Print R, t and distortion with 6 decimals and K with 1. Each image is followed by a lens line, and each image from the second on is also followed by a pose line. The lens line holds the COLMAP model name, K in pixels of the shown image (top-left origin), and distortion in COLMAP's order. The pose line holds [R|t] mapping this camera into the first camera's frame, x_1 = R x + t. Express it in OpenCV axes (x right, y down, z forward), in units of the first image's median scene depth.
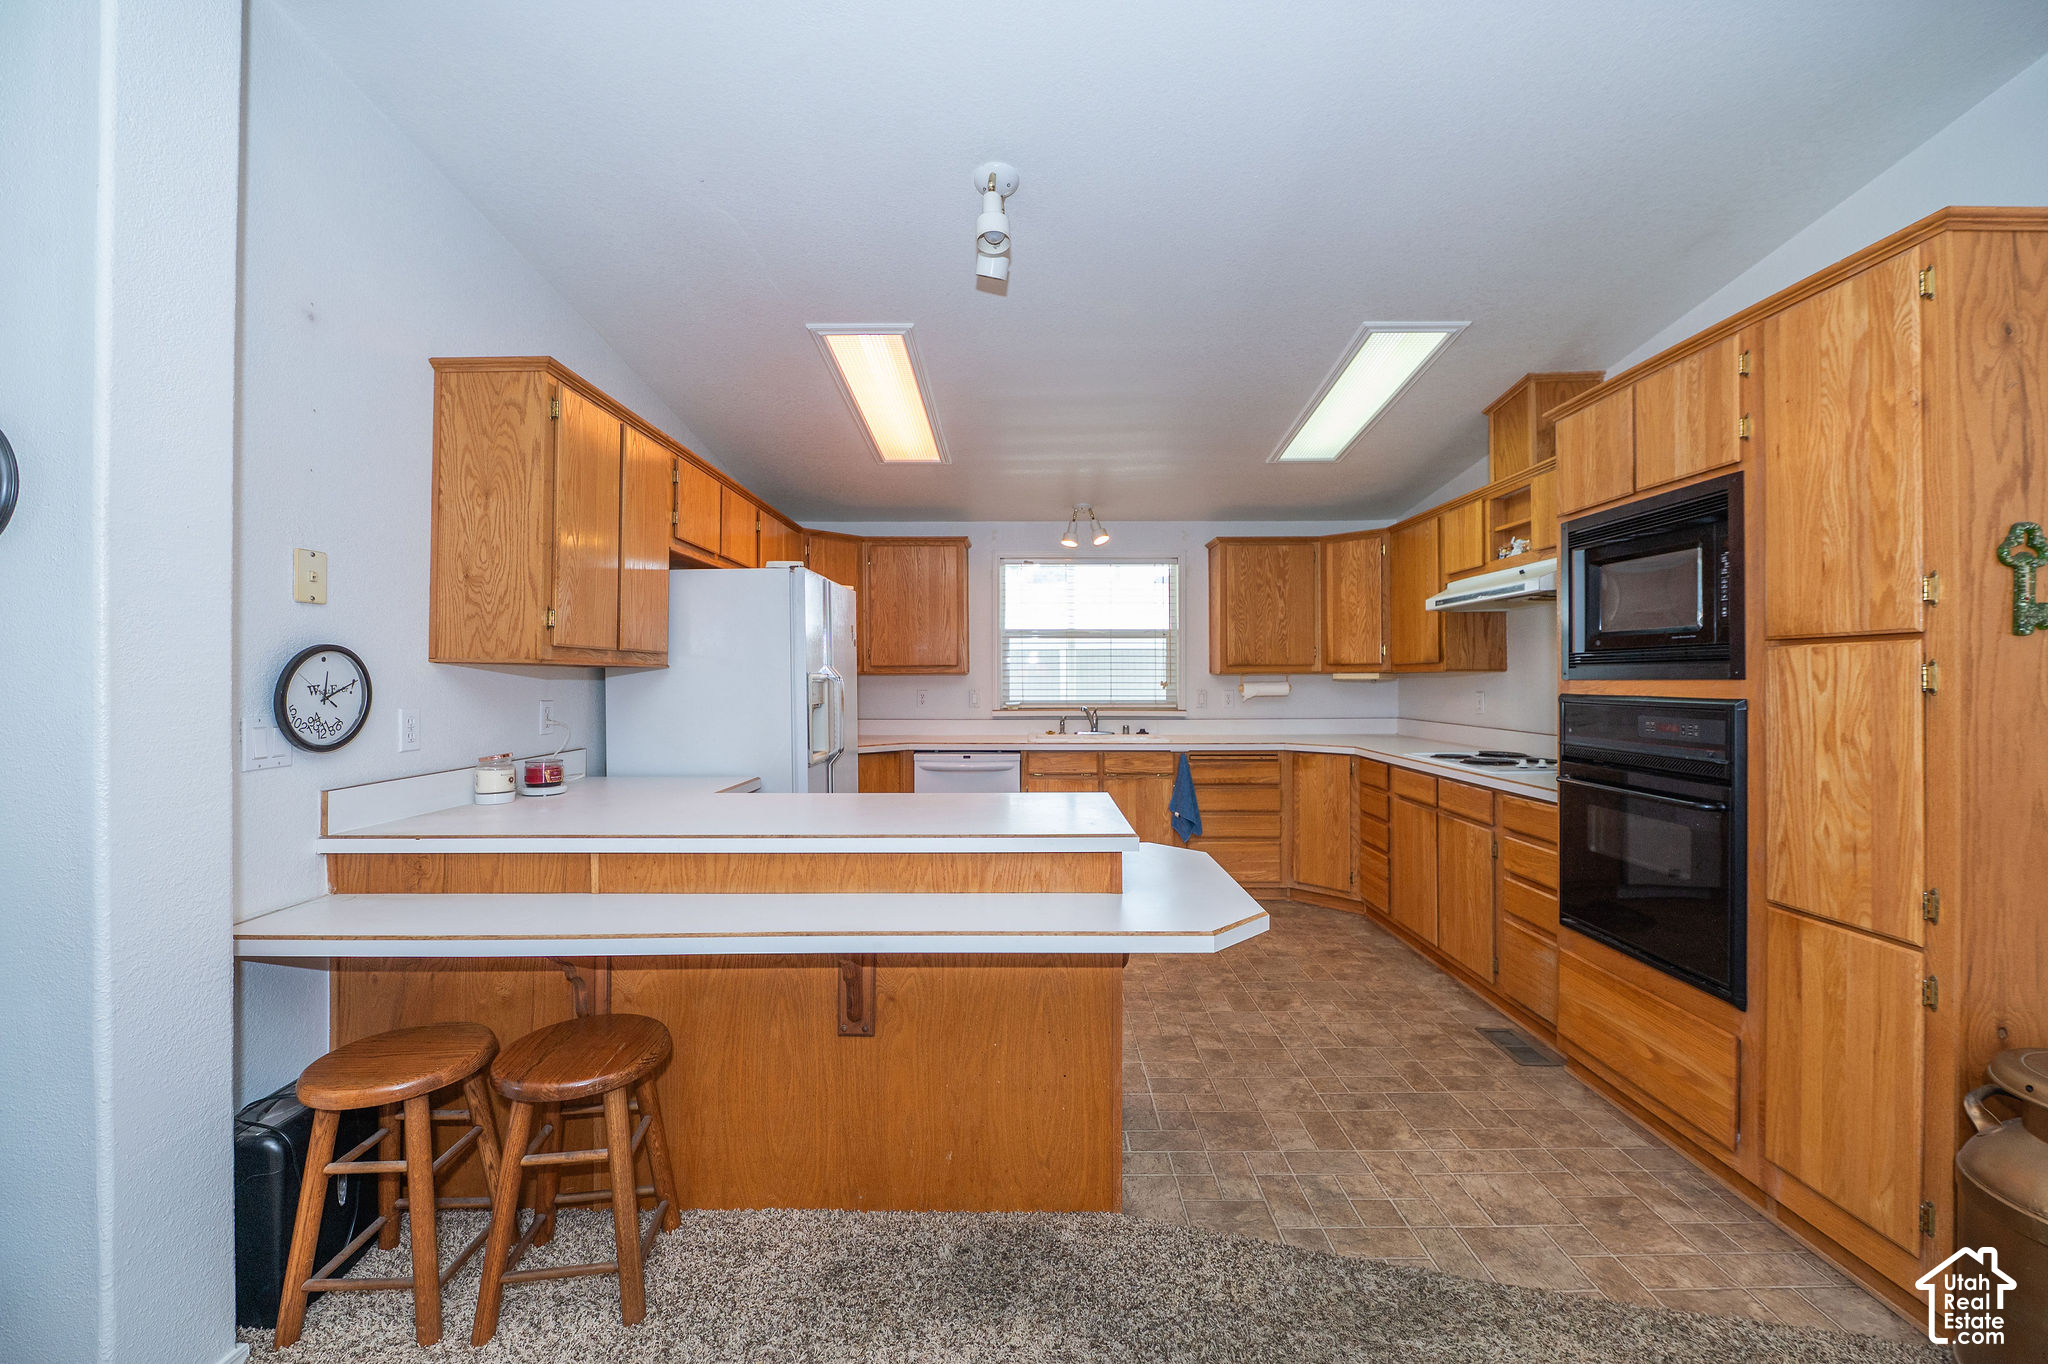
lens RADIAL K [[821.0, 0, 1000.0], [0, 821.0, 676.6], [0, 0, 1]] dist [-0.009530, -0.000906]
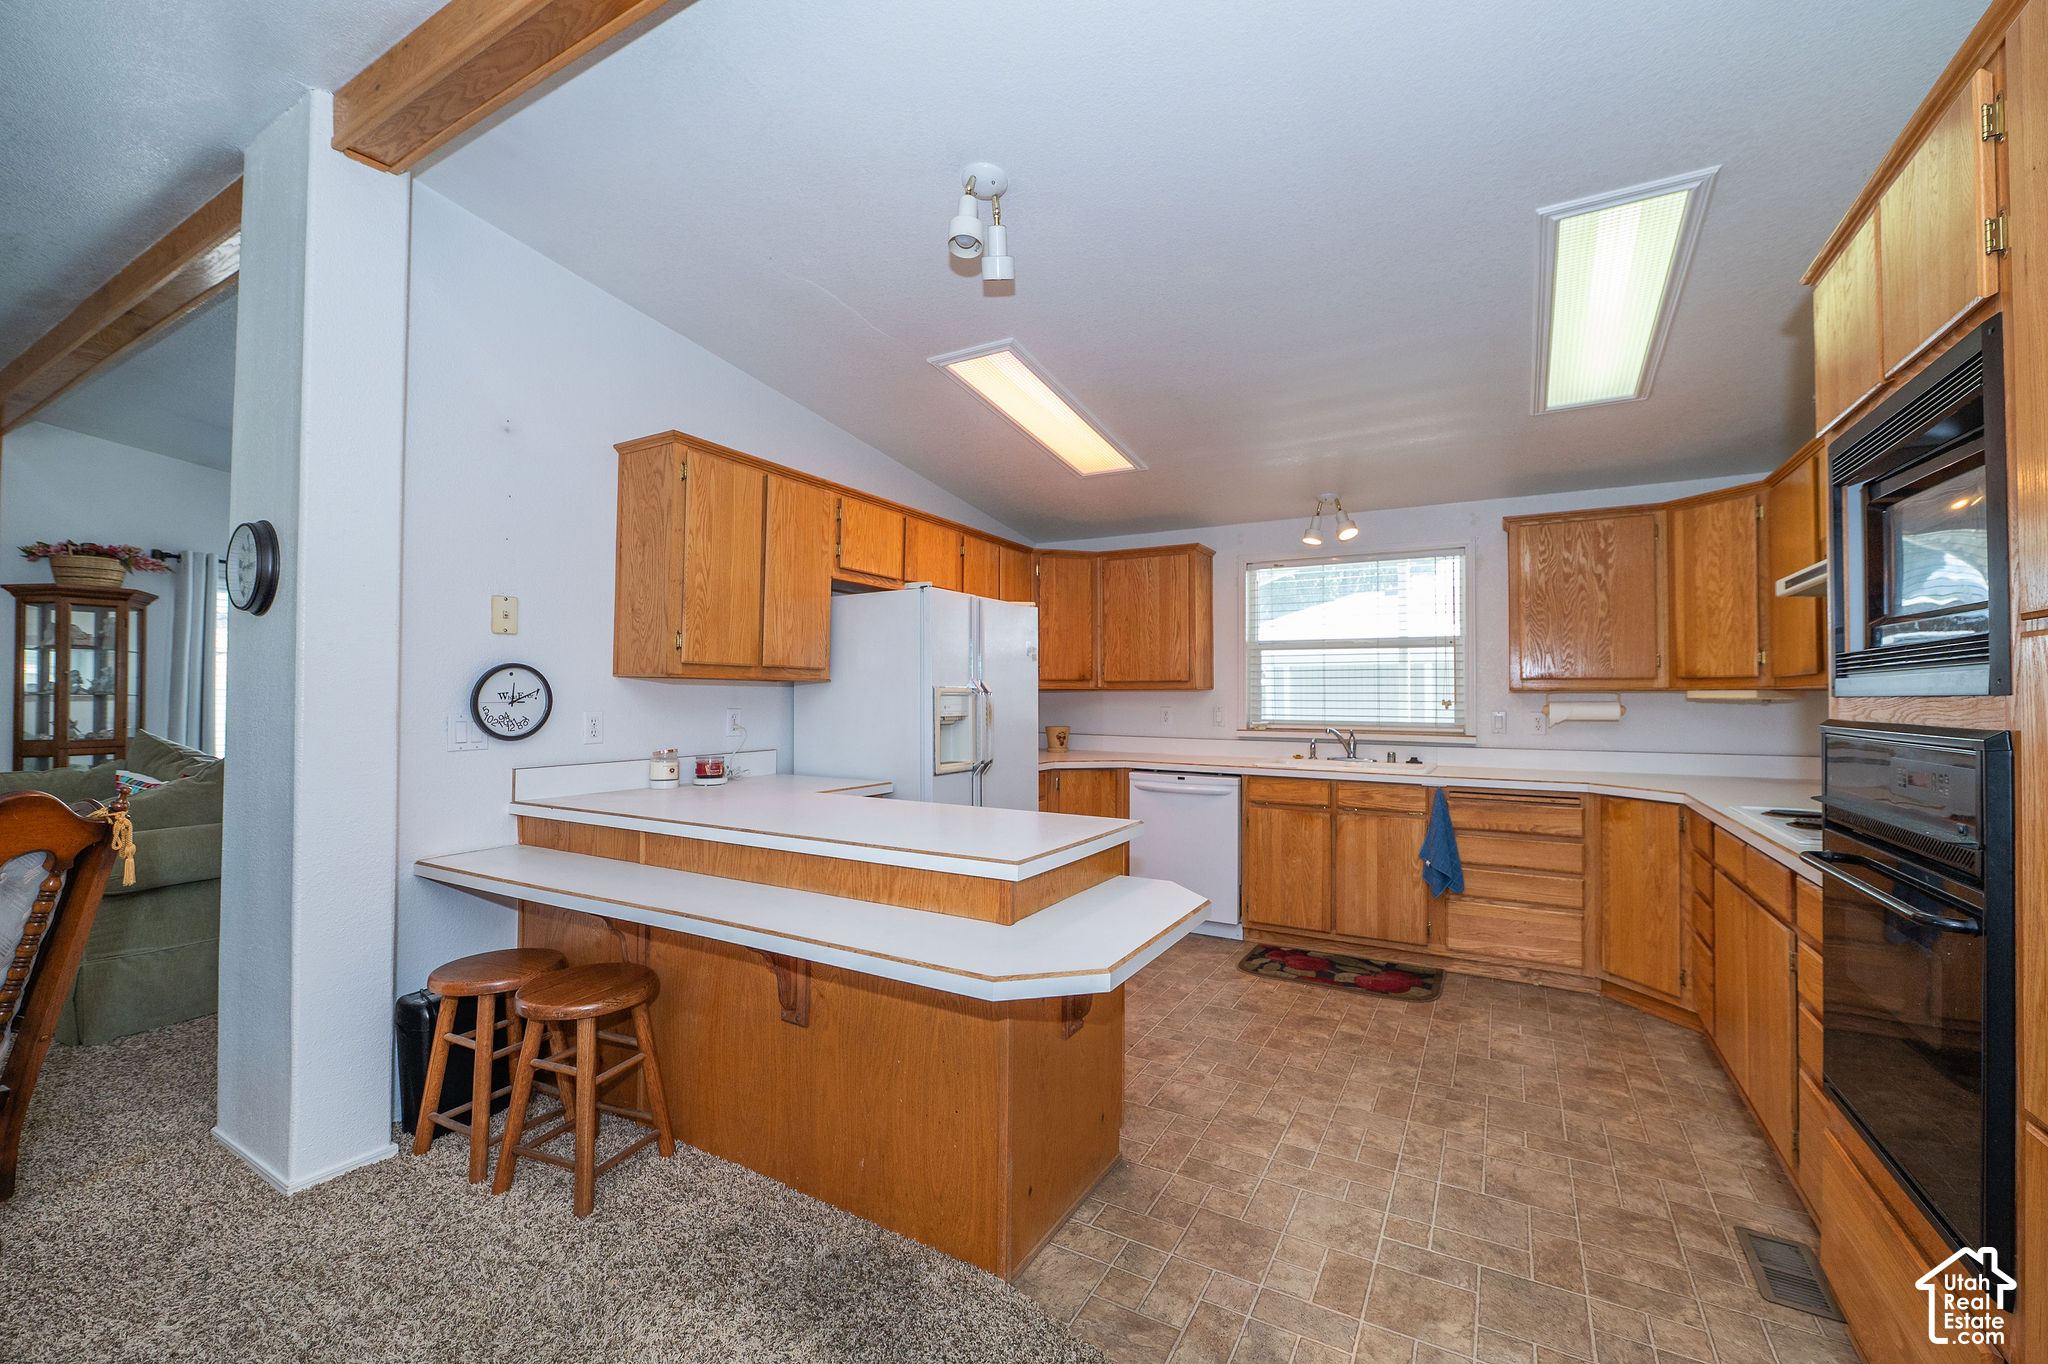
lens RADIAL K [[821.0, 0, 1001.5], [0, 821.0, 683.5], [0, 0, 1]] dist [-0.009530, -0.000906]
pose [[0.869893, -0.000284, -0.493240, 0.371369], [-0.006809, 0.999898, -0.012583, 0.004388], [0.493194, 0.014304, 0.869802, 0.126418]]
